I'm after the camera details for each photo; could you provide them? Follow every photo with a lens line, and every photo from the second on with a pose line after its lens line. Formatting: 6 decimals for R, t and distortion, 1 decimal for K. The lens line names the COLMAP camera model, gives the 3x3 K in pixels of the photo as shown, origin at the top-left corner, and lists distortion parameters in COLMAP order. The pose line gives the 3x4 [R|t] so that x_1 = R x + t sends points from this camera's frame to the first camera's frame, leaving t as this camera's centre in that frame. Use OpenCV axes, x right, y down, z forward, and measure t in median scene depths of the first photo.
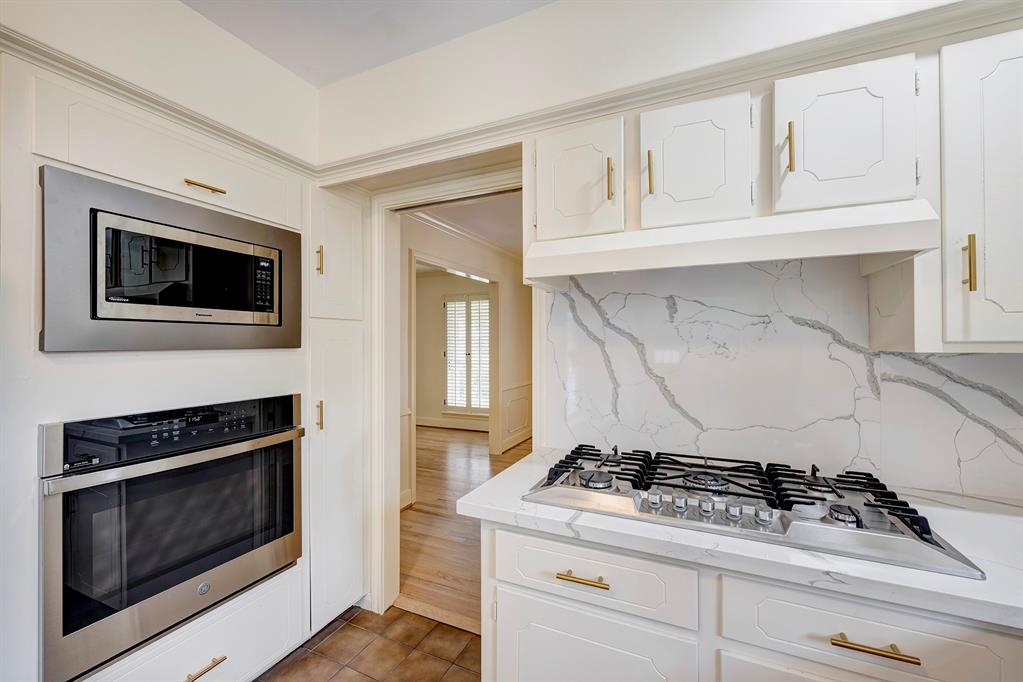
lens RADIAL K [[420.6, 0, 504.8], [0, 420.6, 340.0], [0, 0, 1]] dist [0.001025, 0.000089]
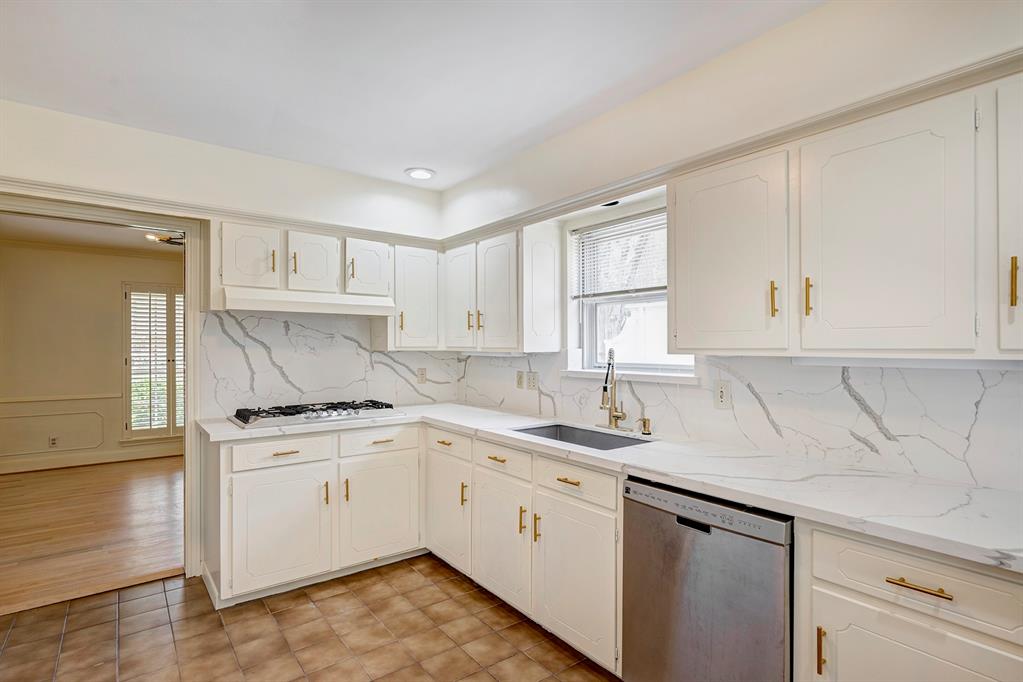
lens RADIAL K [[471.4, 0, 522.8], [0, 471.4, 349.0], [0, 0, 1]] dist [-0.004171, -0.000111]
pose [[0.425972, 0.000530, 0.904736, -1.172133], [-0.007279, 0.999969, 0.002841, 0.001768], [-0.904707, -0.007796, 0.425963, -0.908190]]
